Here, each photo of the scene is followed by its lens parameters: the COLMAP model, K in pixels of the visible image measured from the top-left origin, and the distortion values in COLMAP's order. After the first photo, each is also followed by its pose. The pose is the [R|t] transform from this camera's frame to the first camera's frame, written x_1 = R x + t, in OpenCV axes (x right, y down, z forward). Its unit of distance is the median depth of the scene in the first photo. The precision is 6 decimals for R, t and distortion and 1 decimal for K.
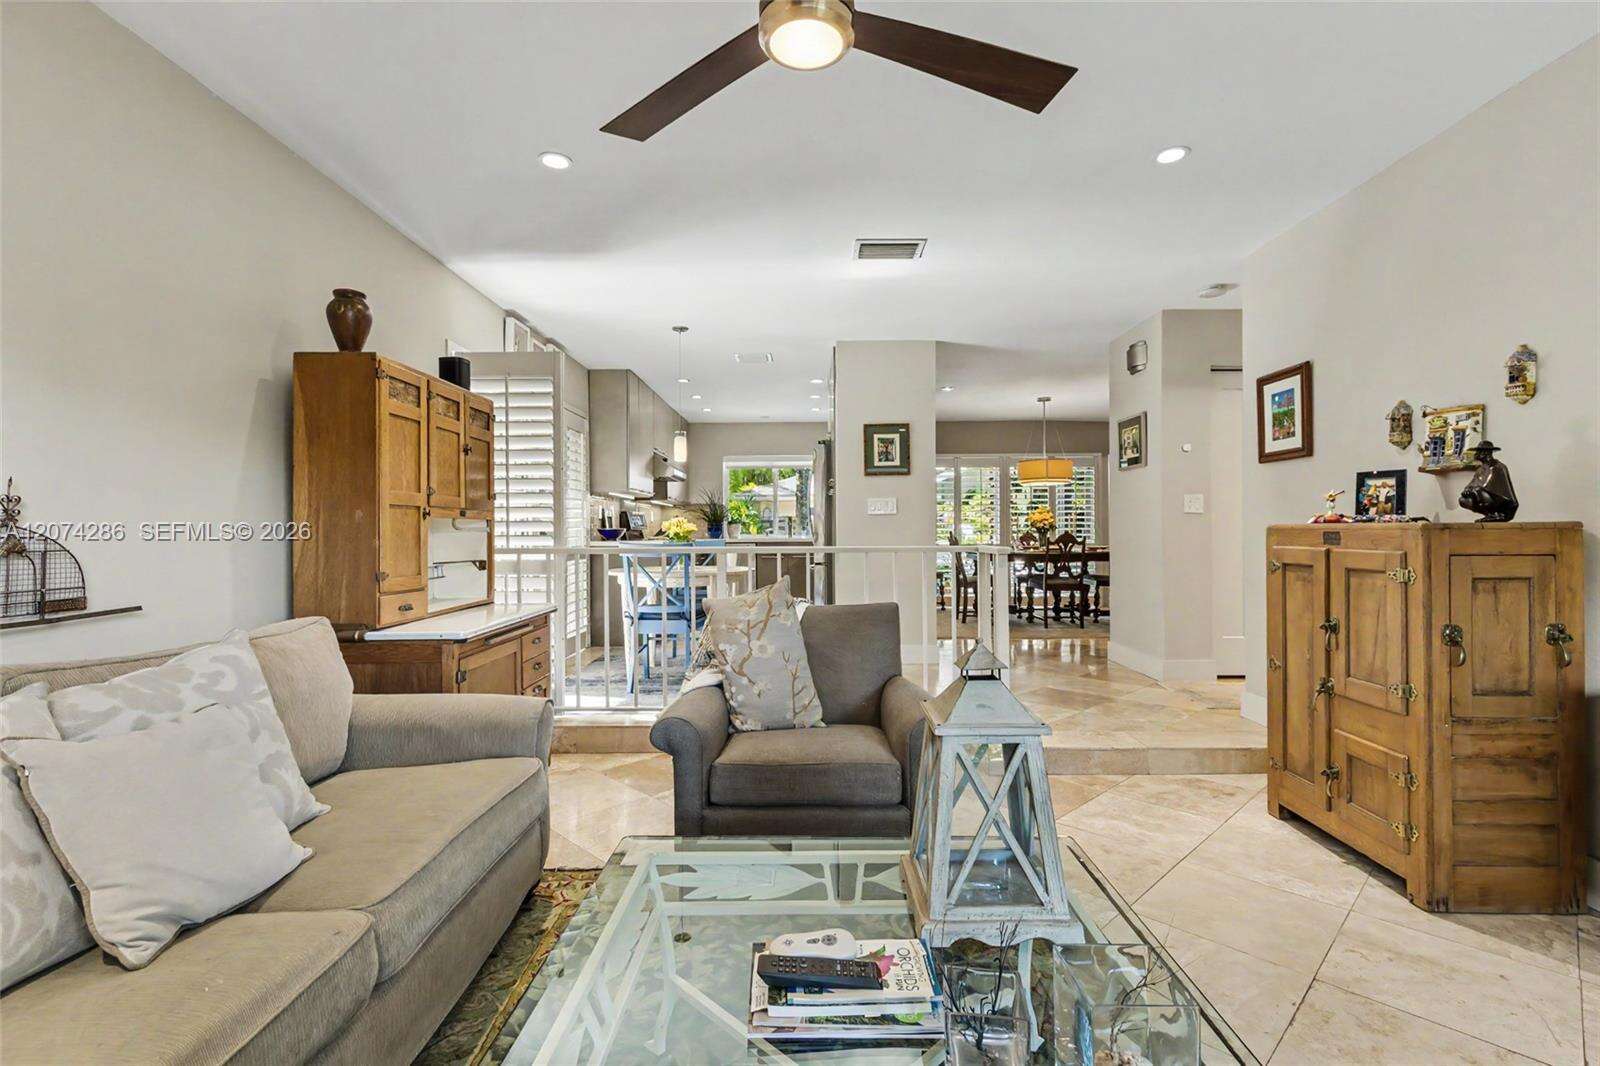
lens RADIAL K [[735.0, 0, 807.7], [0, 735.0, 525.9], [0, 0, 1]] dist [0.000670, 0.000177]
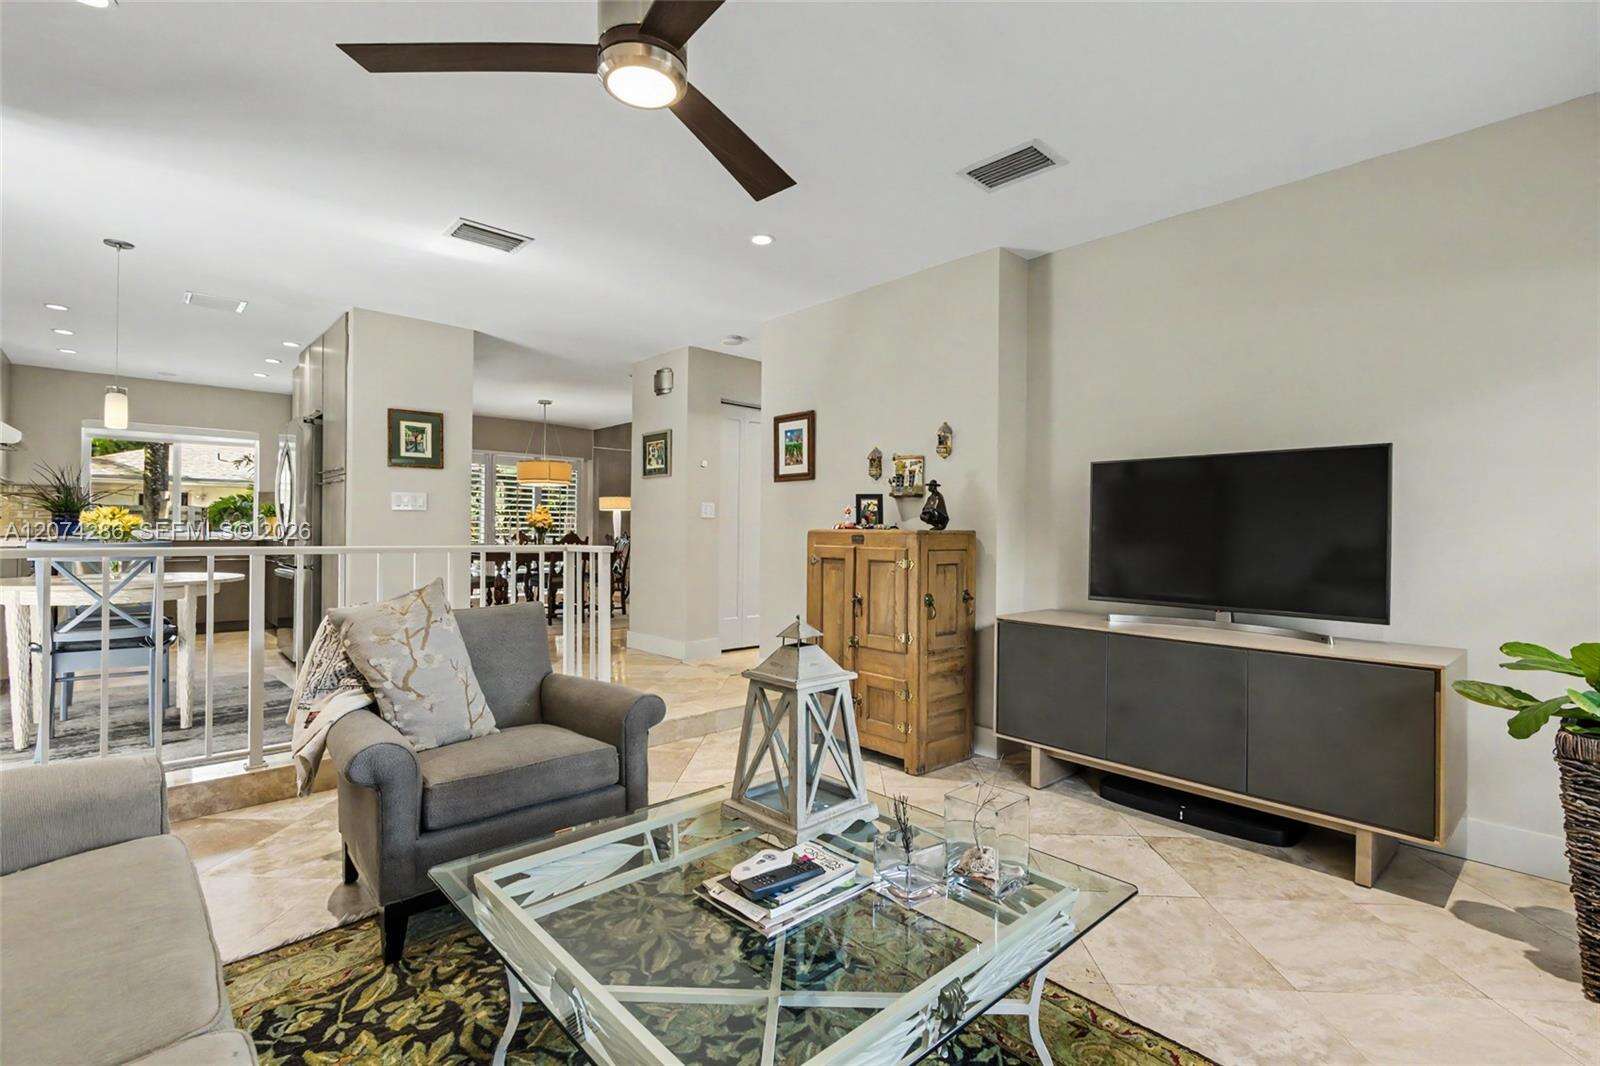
lens RADIAL K [[735.0, 0, 807.7], [0, 735.0, 525.9], [0, 0, 1]] dist [0.000670, 0.000177]
pose [[0.720258, 0.016878, 0.693501, -0.341349], [-0.017382, 0.999829, -0.006282, 0.000669], [-0.693489, -0.007530, 0.720428, 0.021405]]
